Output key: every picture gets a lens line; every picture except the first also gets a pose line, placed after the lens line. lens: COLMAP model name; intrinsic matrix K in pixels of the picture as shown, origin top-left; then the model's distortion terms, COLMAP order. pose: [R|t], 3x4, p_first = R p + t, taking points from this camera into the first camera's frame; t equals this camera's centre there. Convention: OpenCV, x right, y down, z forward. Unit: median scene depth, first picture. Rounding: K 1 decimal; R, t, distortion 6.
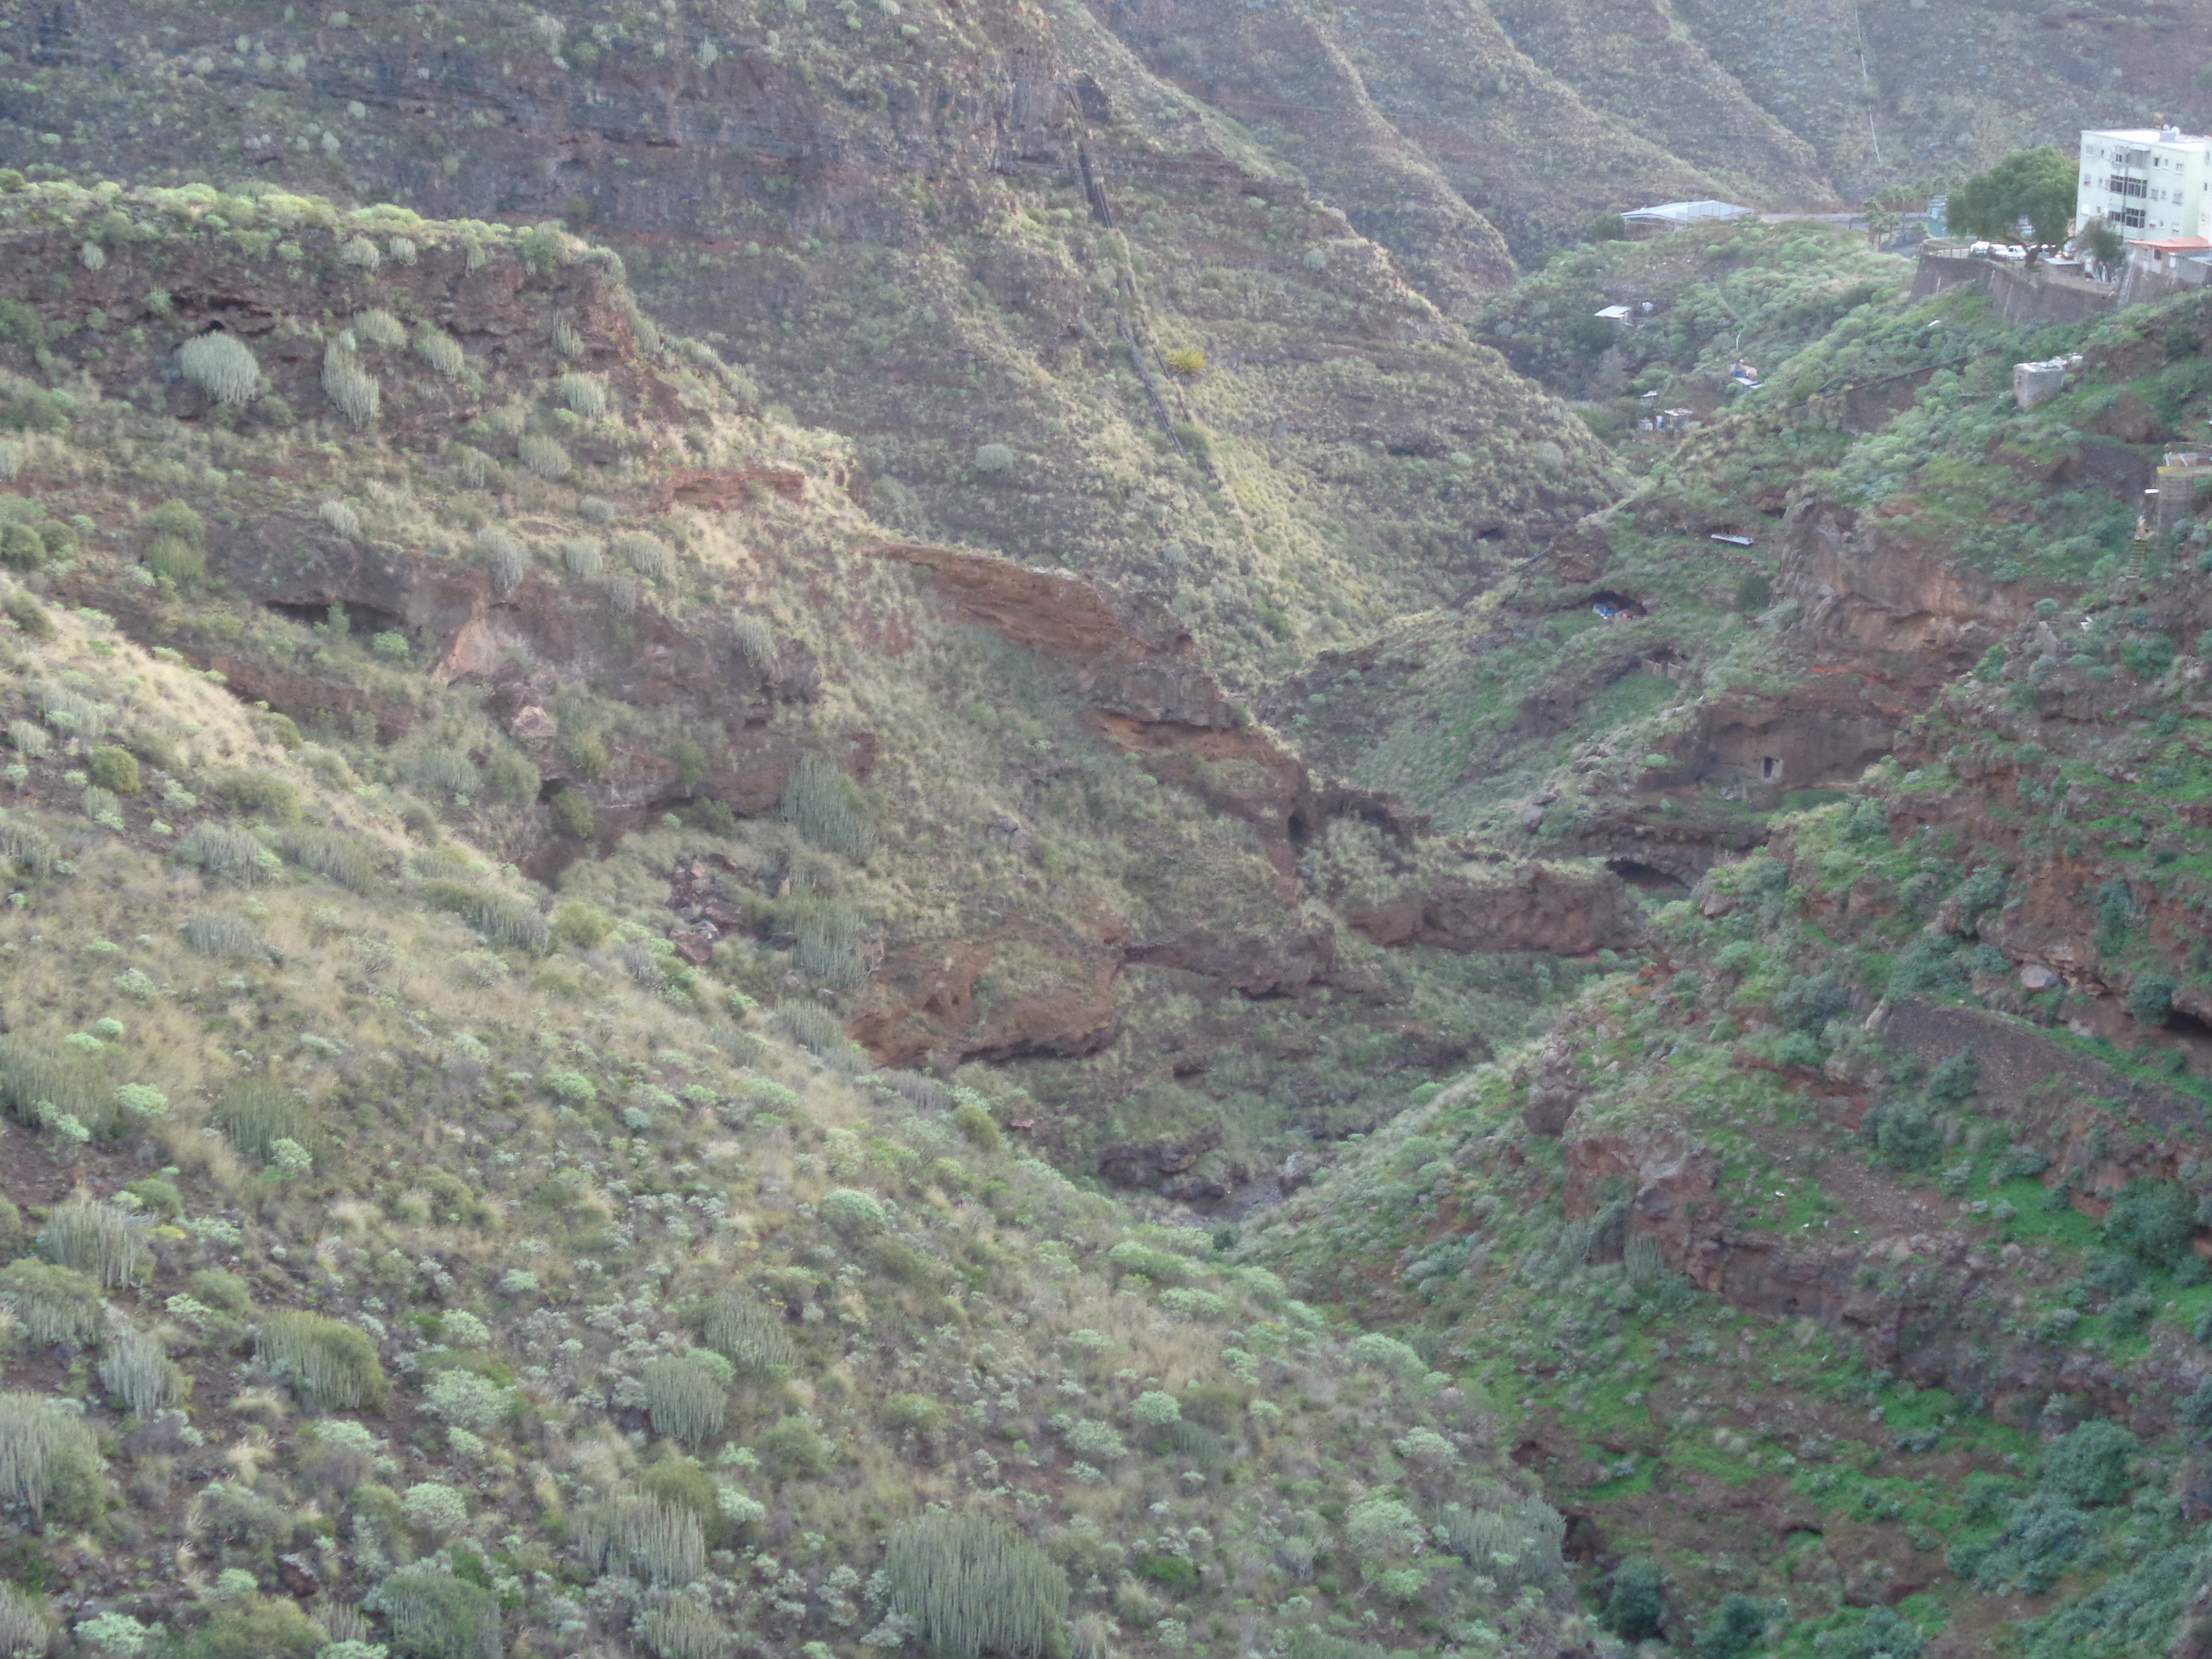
lens RADIAL K [[4783.6, 0, 1126.1], [0, 4783.6, 831.9], [0, 0, 1]] dist [0.034940, 0.000000]
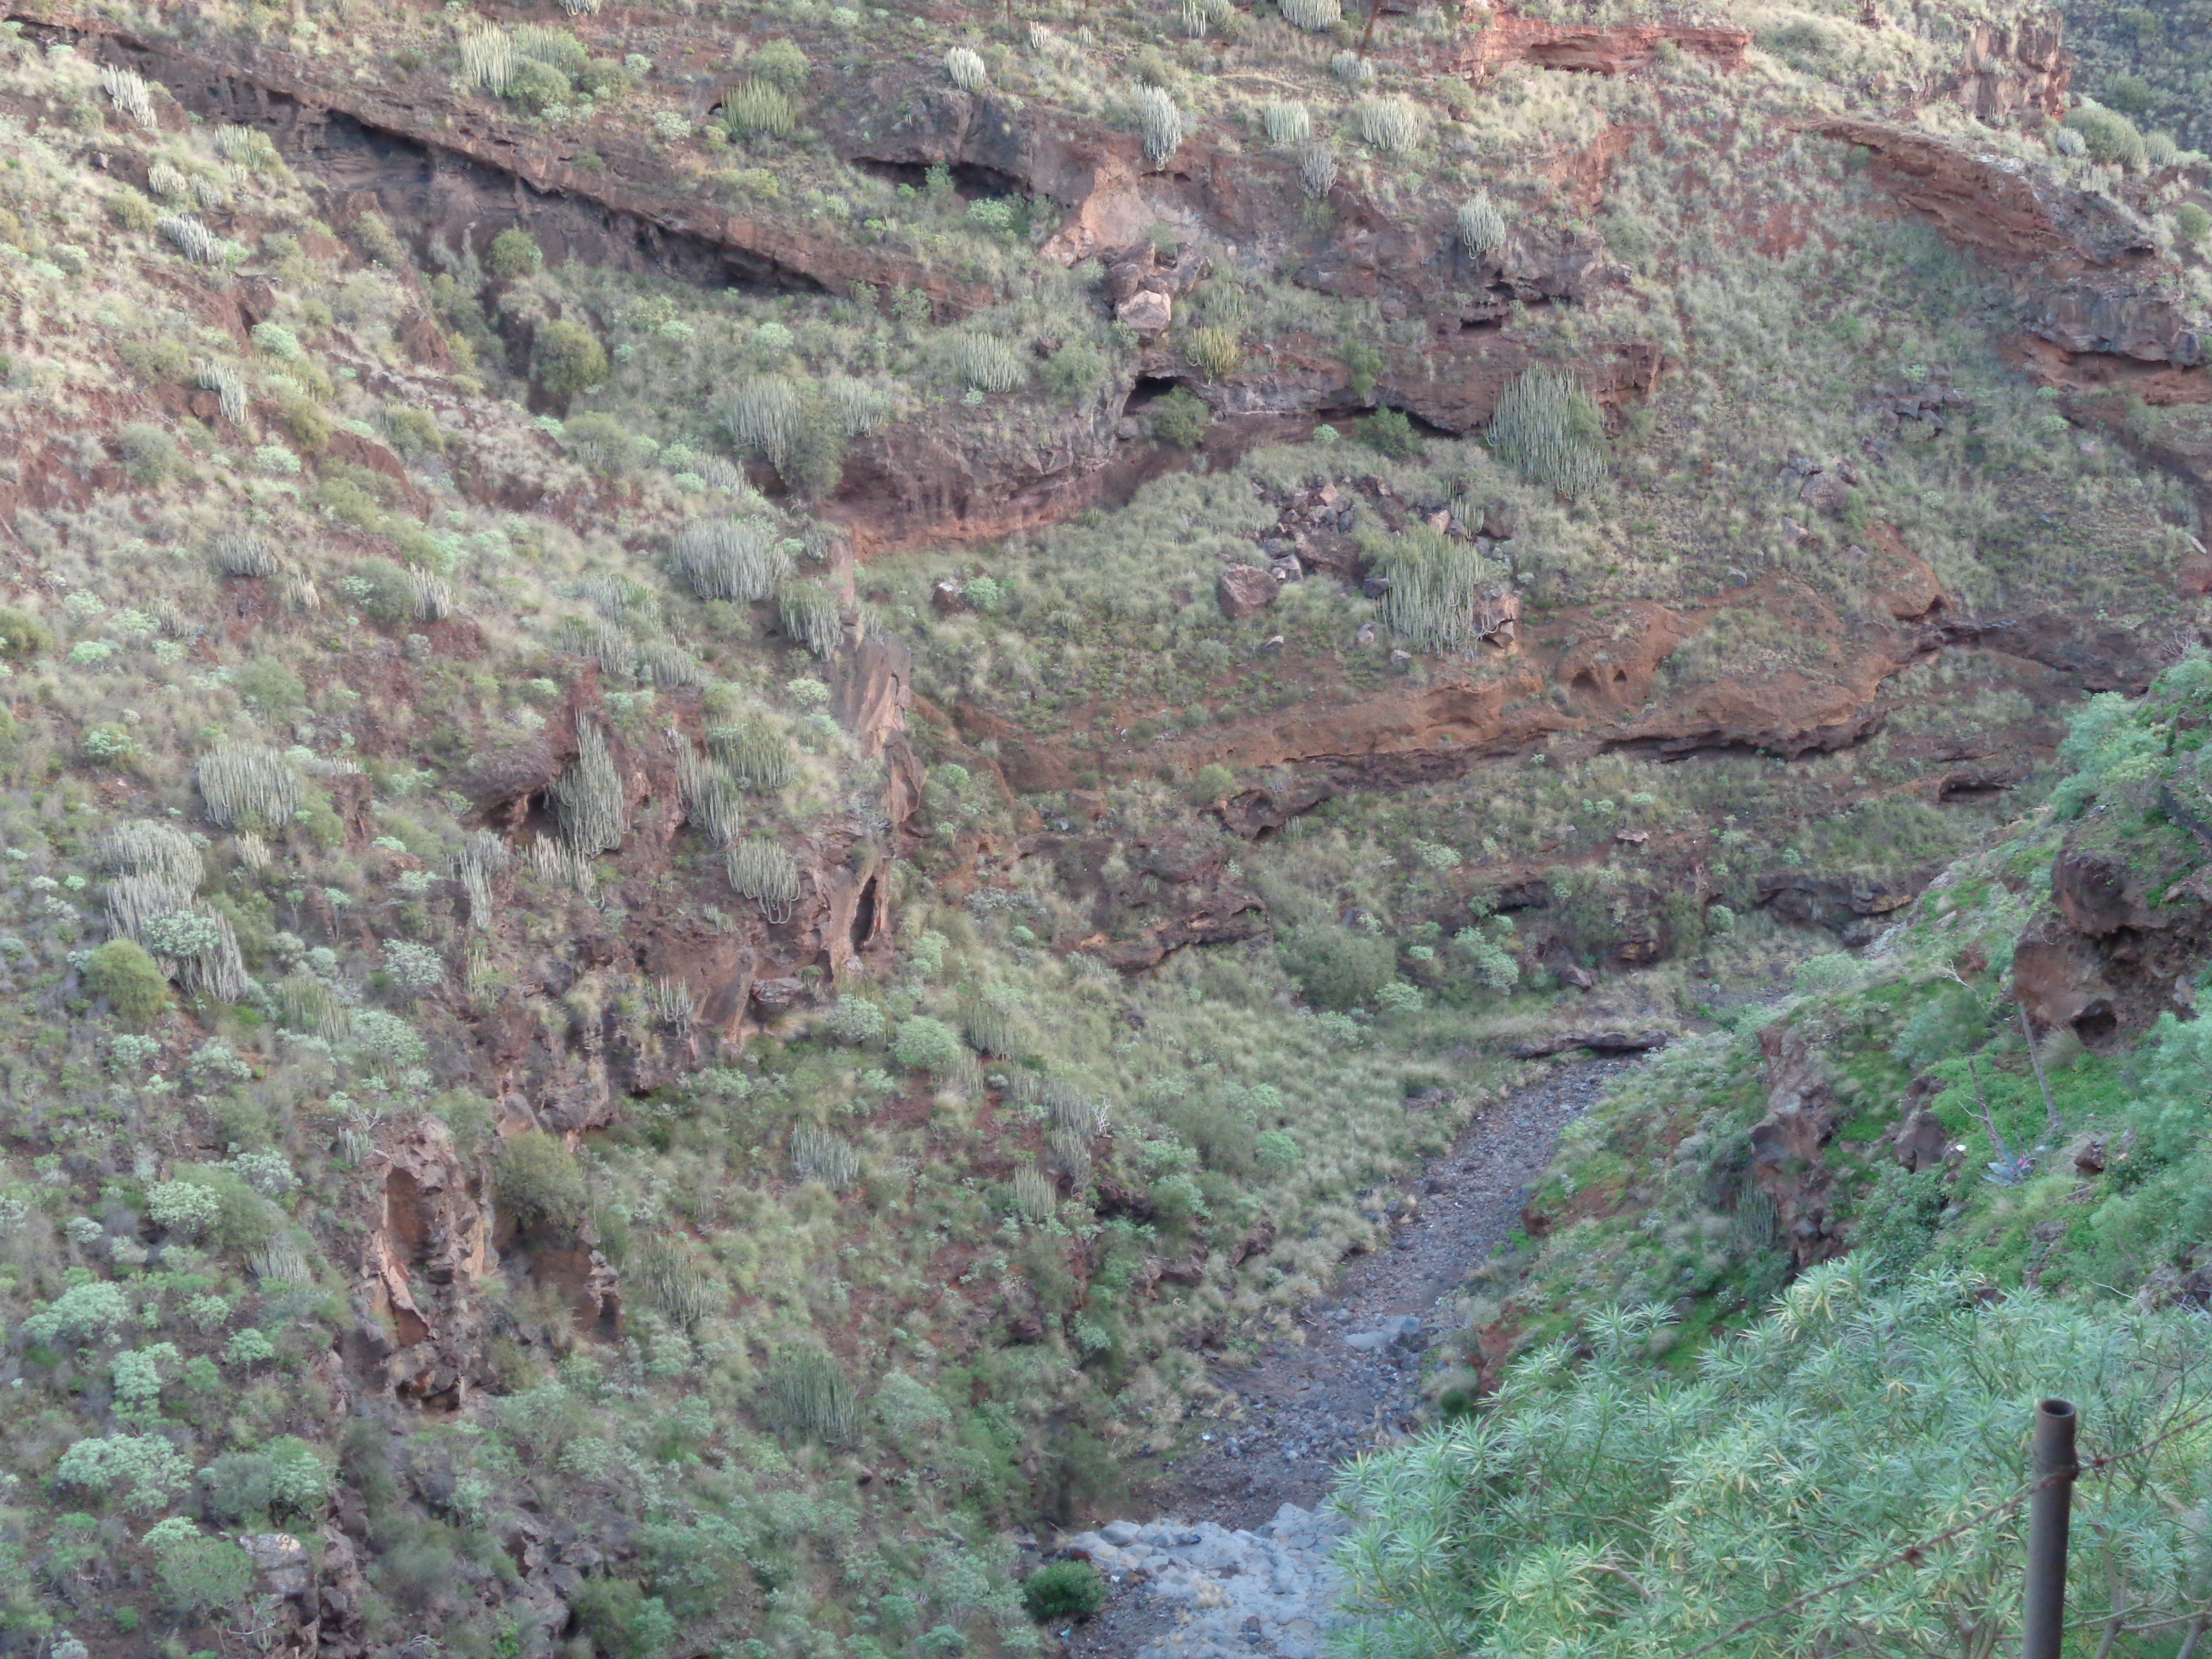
lens RADIAL K [[3863.0, 0, 1099.7], [0, 3863.0, 824.1], [0, 0, 1]] dist [-0.000198, 0.000000]
pose [[0.843041, 0.136836, -0.520152, 0.240069], [-0.066485, 0.986191, 0.151680, -0.035413], [0.533725, -0.093290, 0.840497, 0.374333]]
